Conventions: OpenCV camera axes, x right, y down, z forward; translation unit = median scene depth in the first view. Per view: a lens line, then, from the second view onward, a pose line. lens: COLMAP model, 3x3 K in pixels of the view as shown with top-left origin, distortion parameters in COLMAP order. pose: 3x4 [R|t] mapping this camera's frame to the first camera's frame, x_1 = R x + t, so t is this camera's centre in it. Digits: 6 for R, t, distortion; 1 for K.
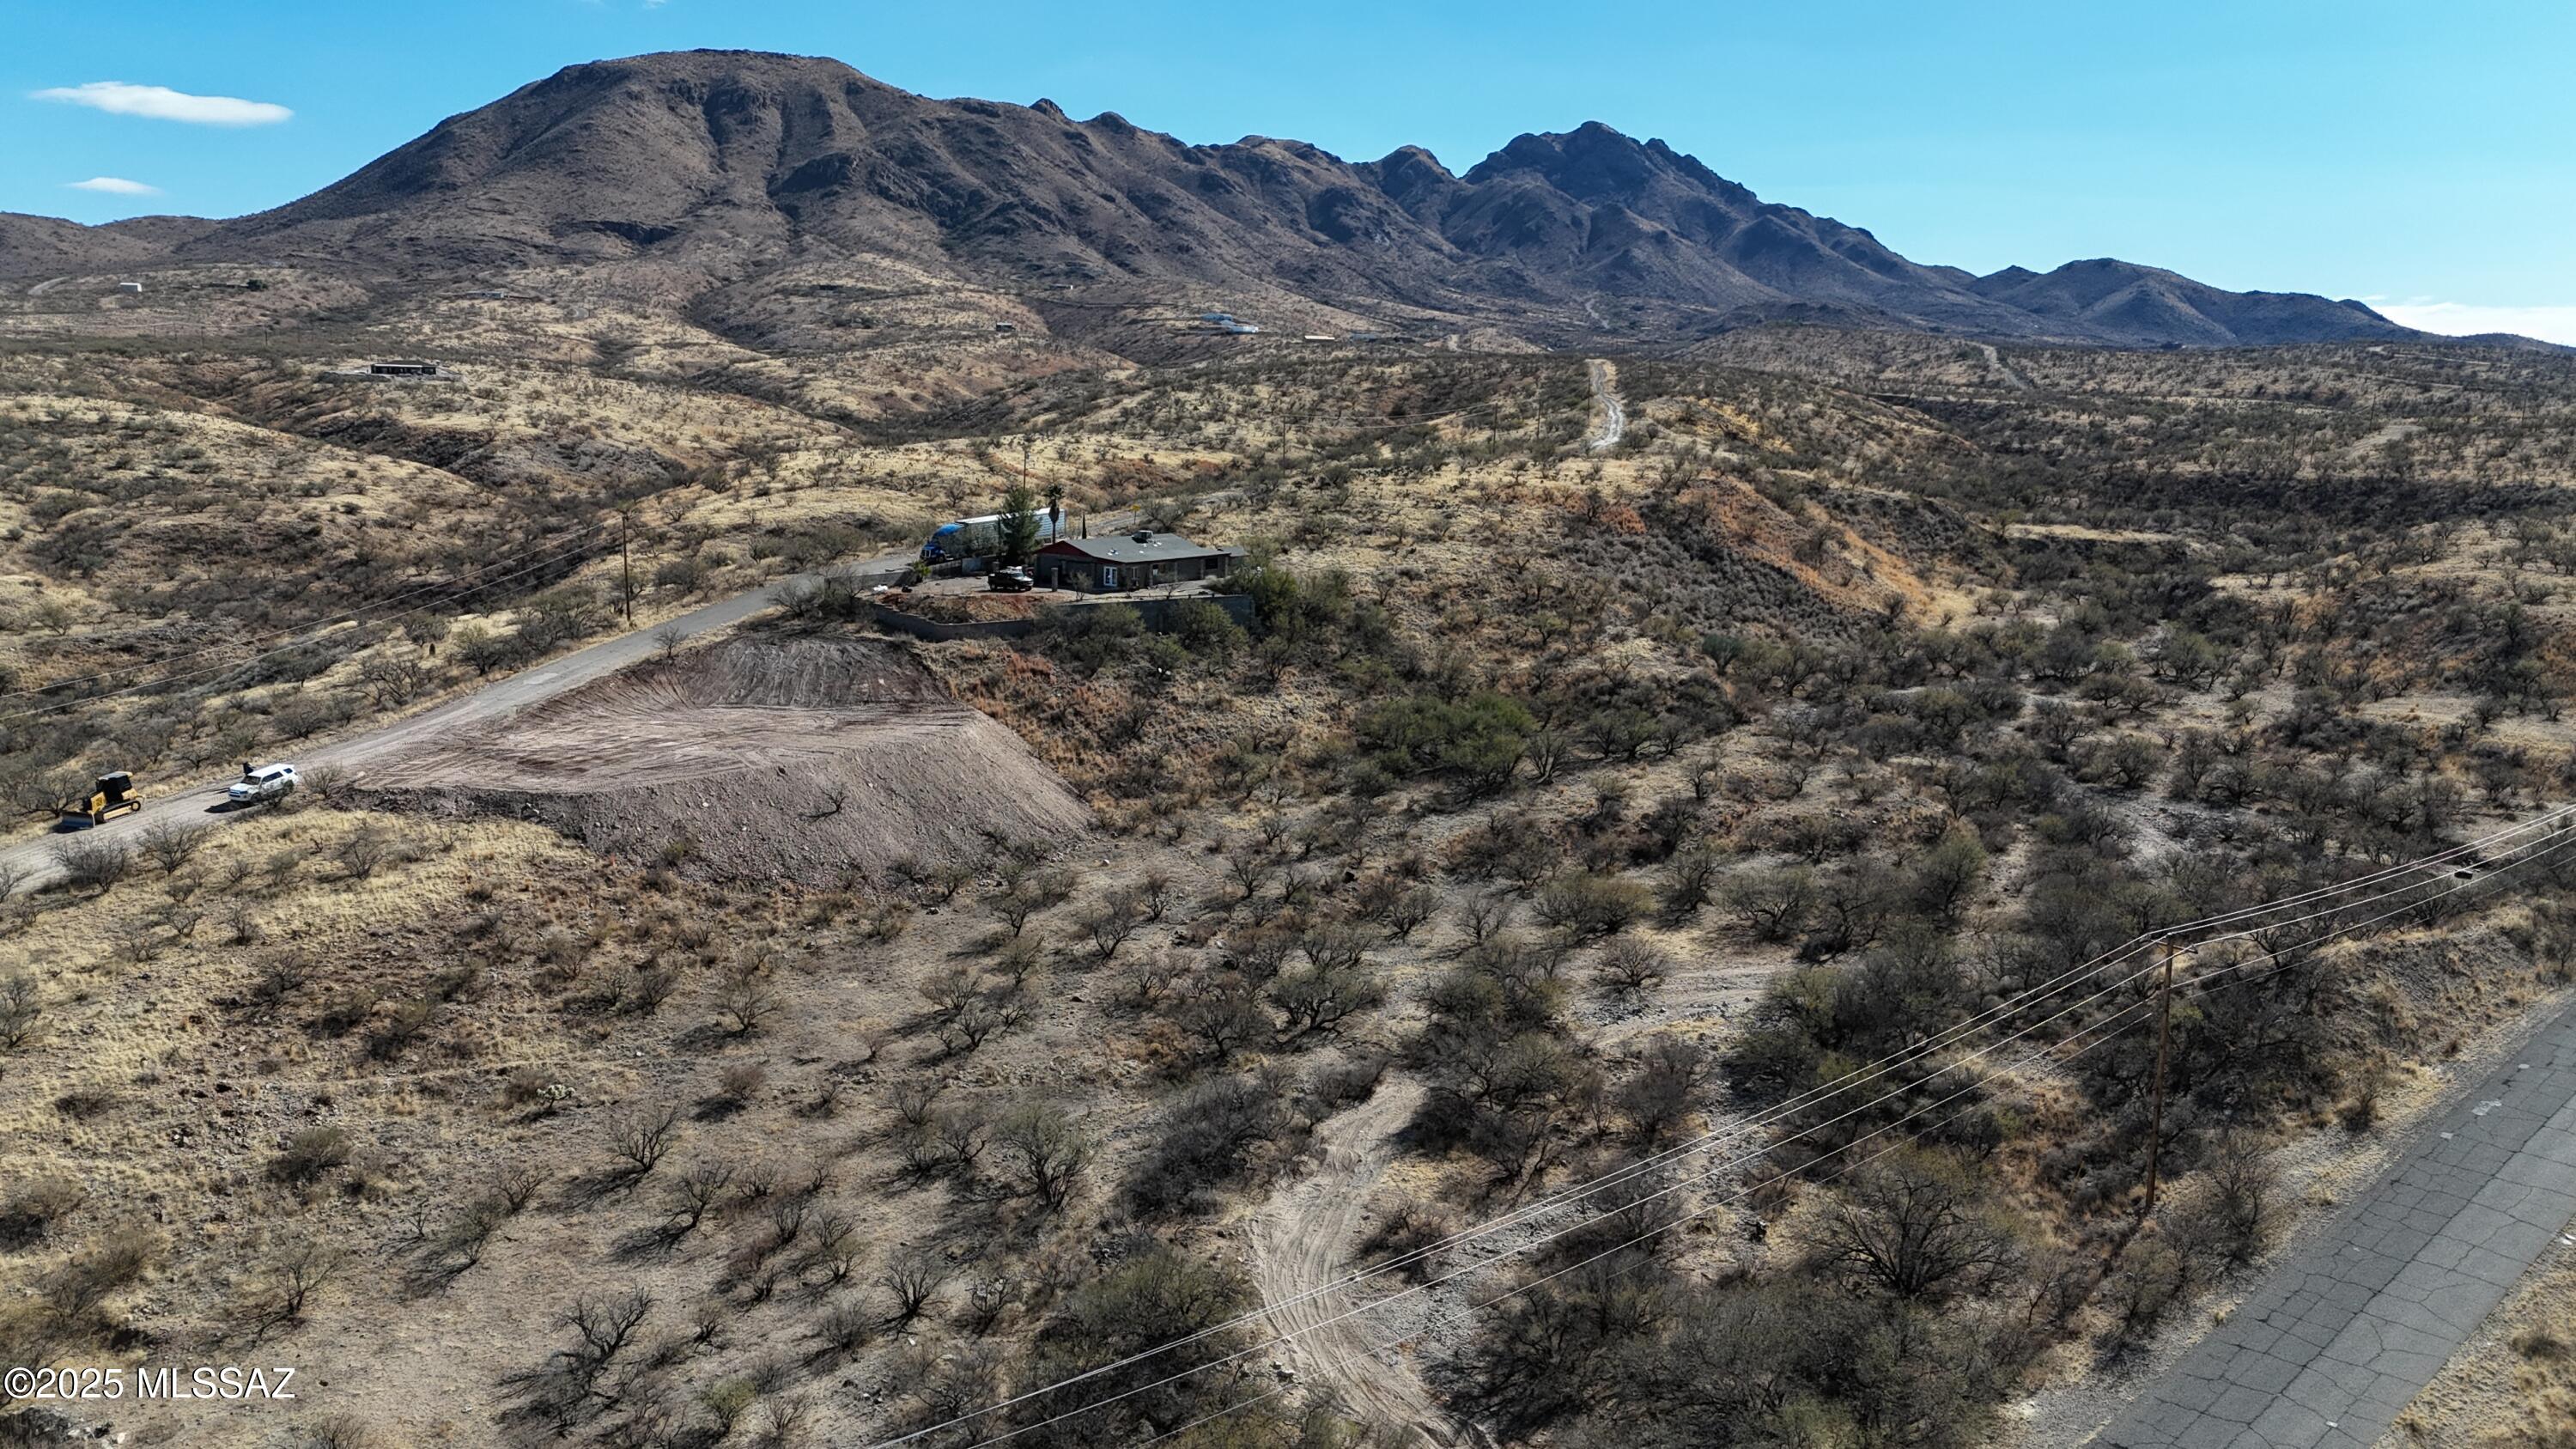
lens RADIAL K [[1878.0, 0, 1261.8], [0, 1878.0, 748.0], [0, 0, 1]] dist [0.078630, -0.076354]
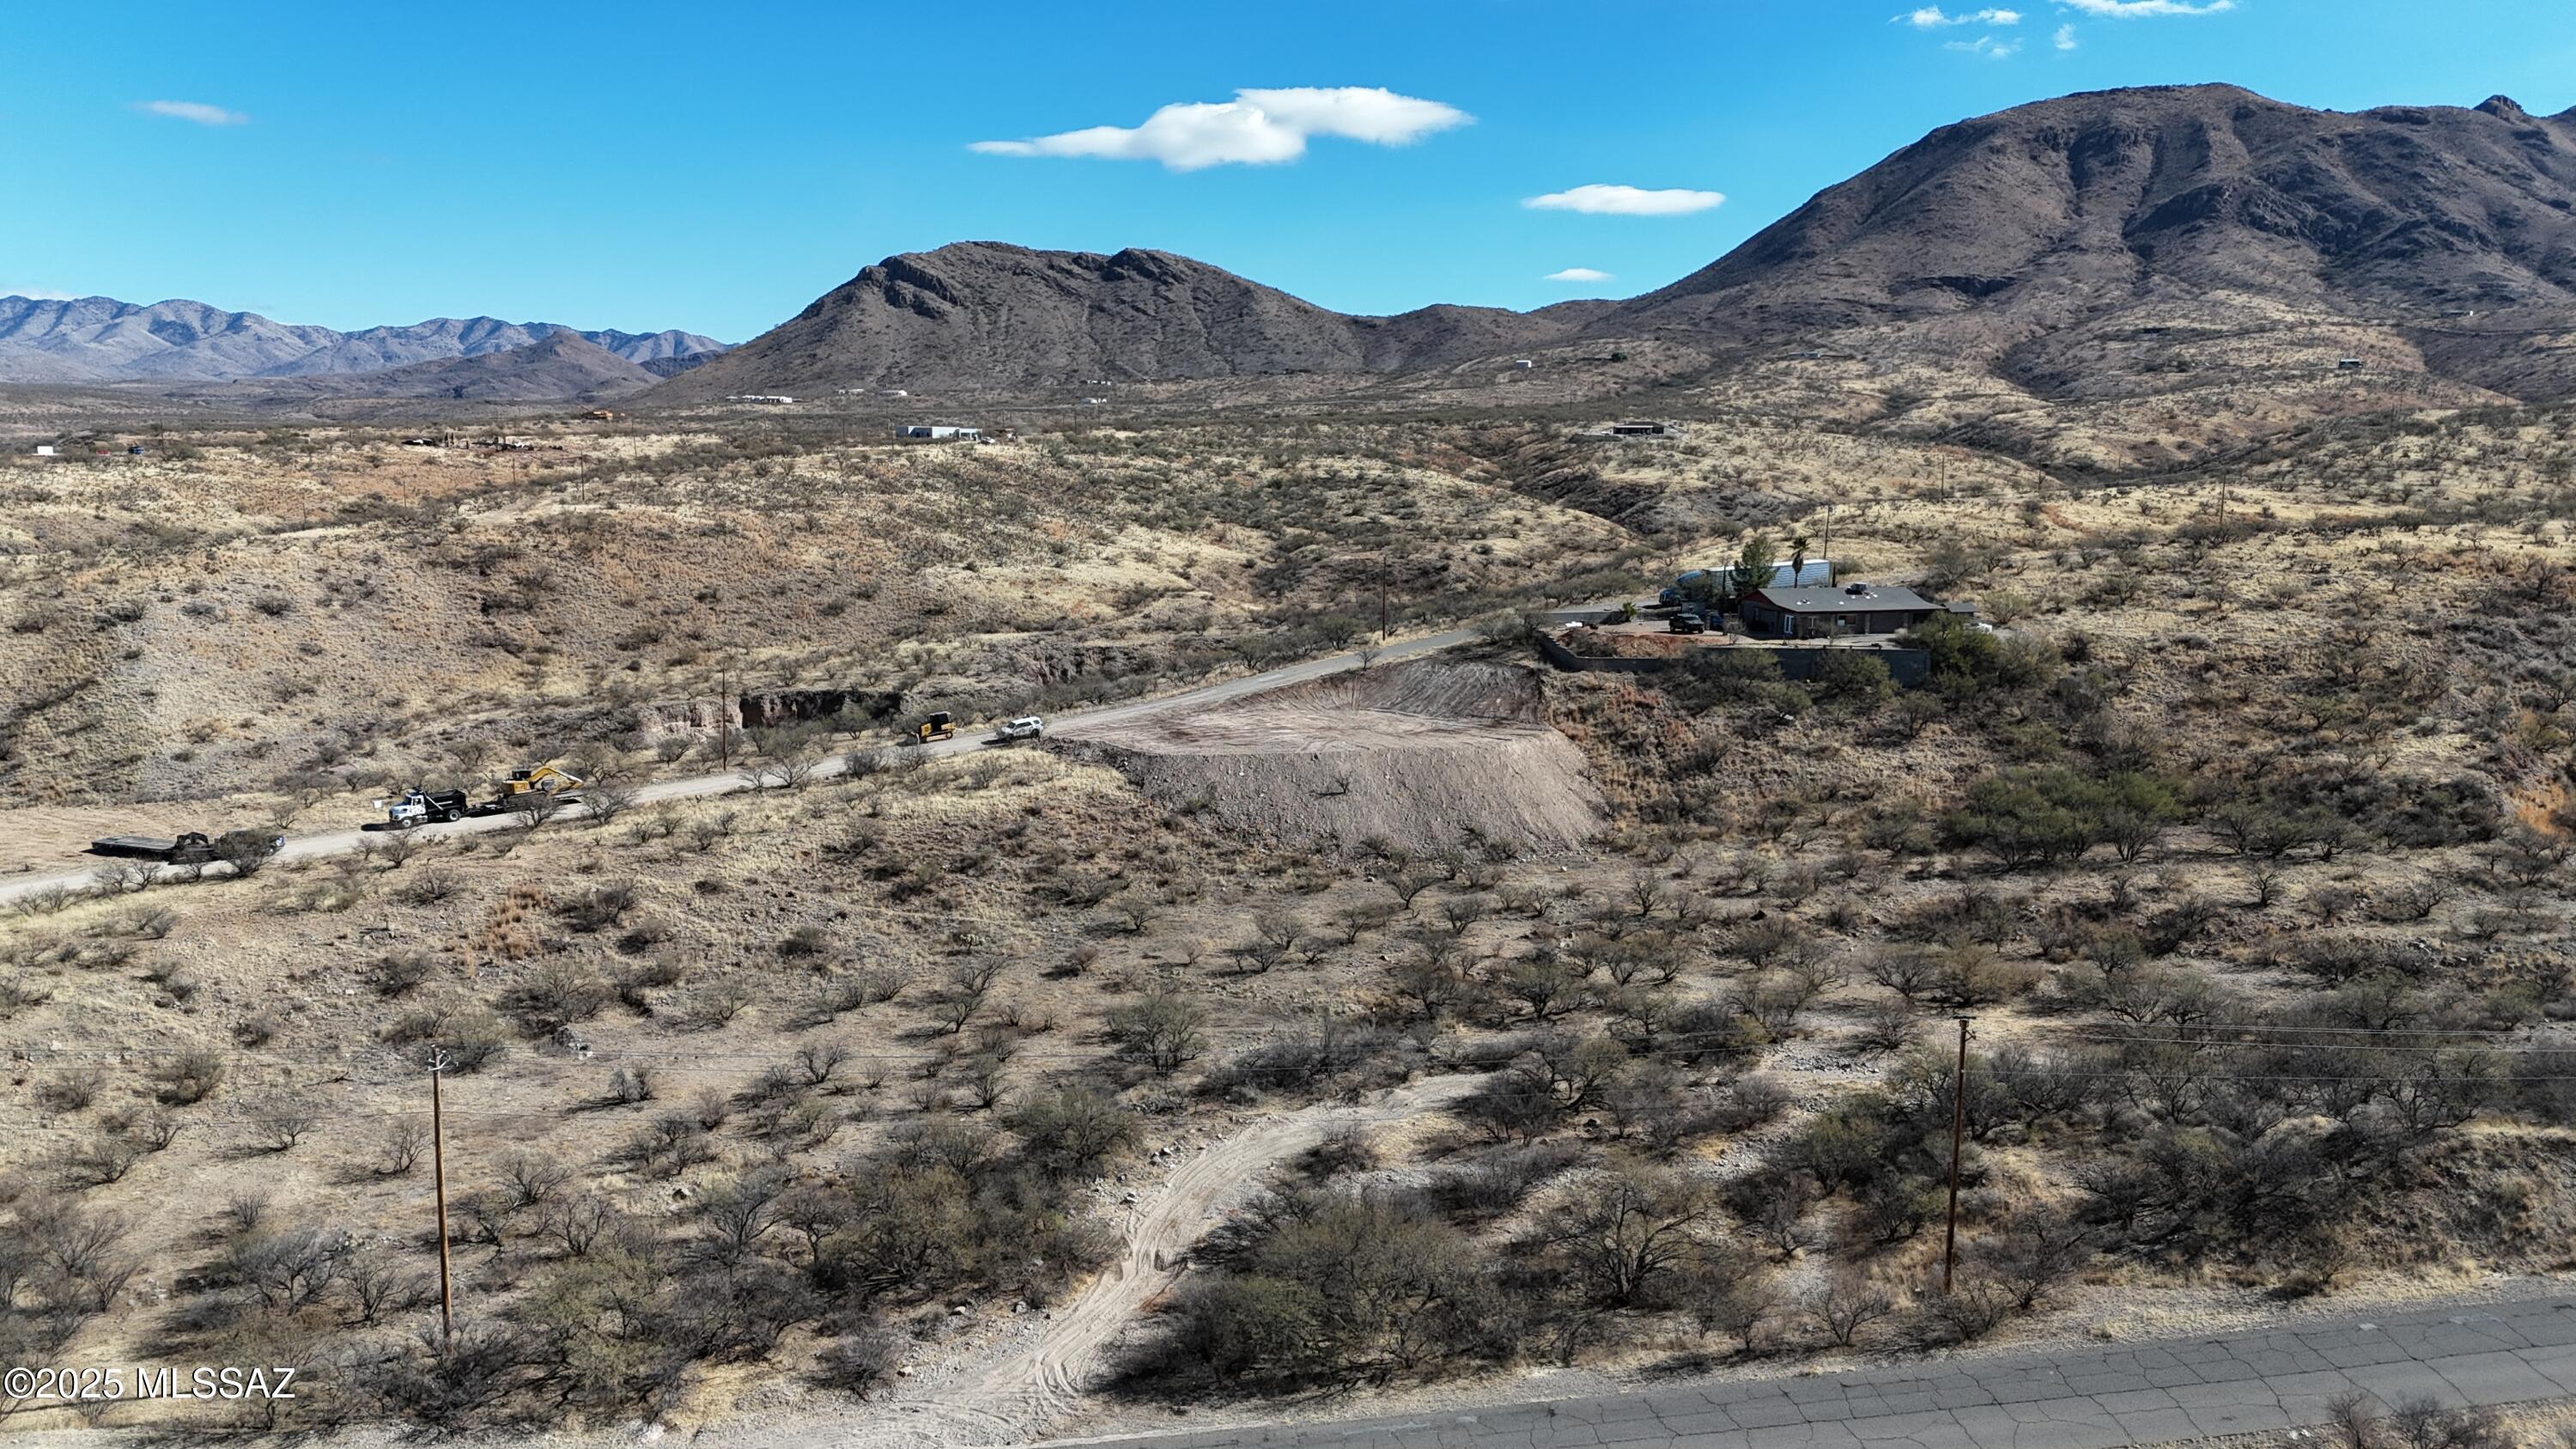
lens RADIAL K [[1878.0, 0, 1286.2], [0, 1878.0, 761.4], [0, 0, 1]] dist [0.078630, -0.076354]
pose [[0.772783, 0.099216, -0.626867, 0.056200], [-0.111188, 0.993594, 0.020189, -0.000878], [0.624855, 0.054098, 0.778865, 0.001405]]
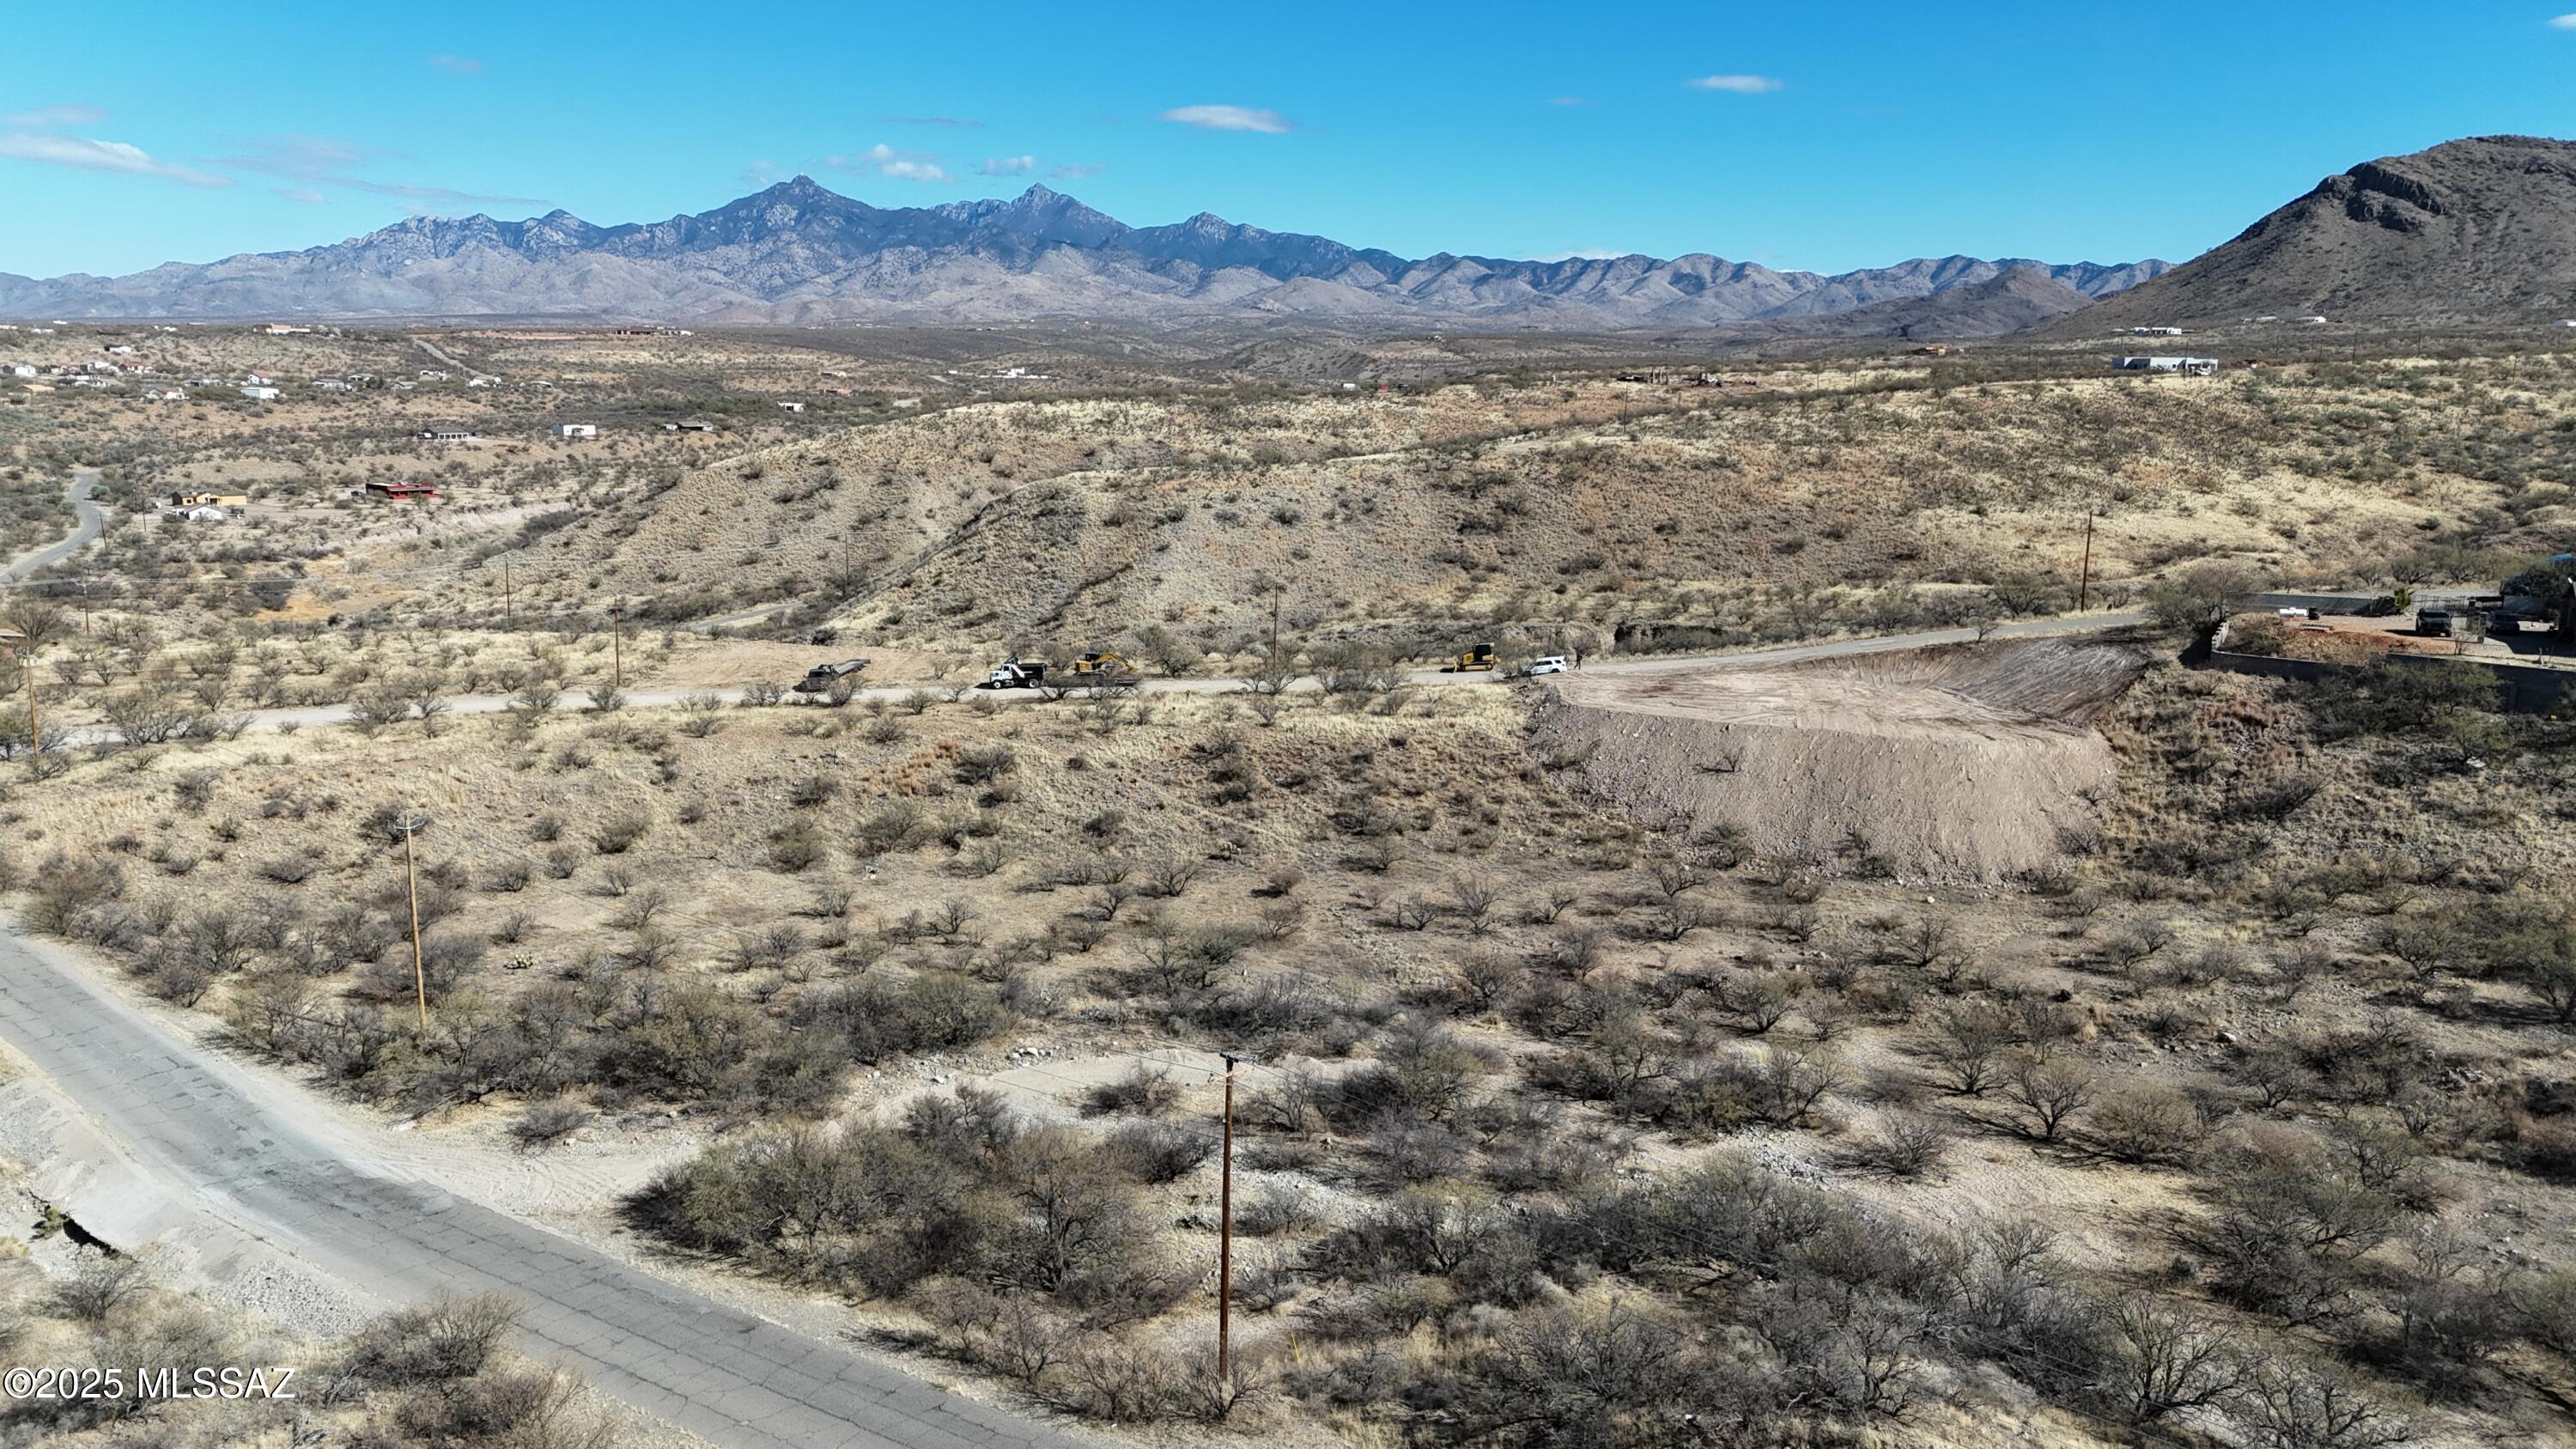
lens RADIAL K [[1878.0, 0, 1283.8], [0, 1878.0, 755.3], [0, 0, 1]] dist [0.078630, -0.076354]
pose [[0.154112, 0.188579, -0.969890, 0.086392], [-0.184426, 0.969856, 0.159268, -0.011153], [0.970689, 0.154328, 0.184245, 0.059760]]
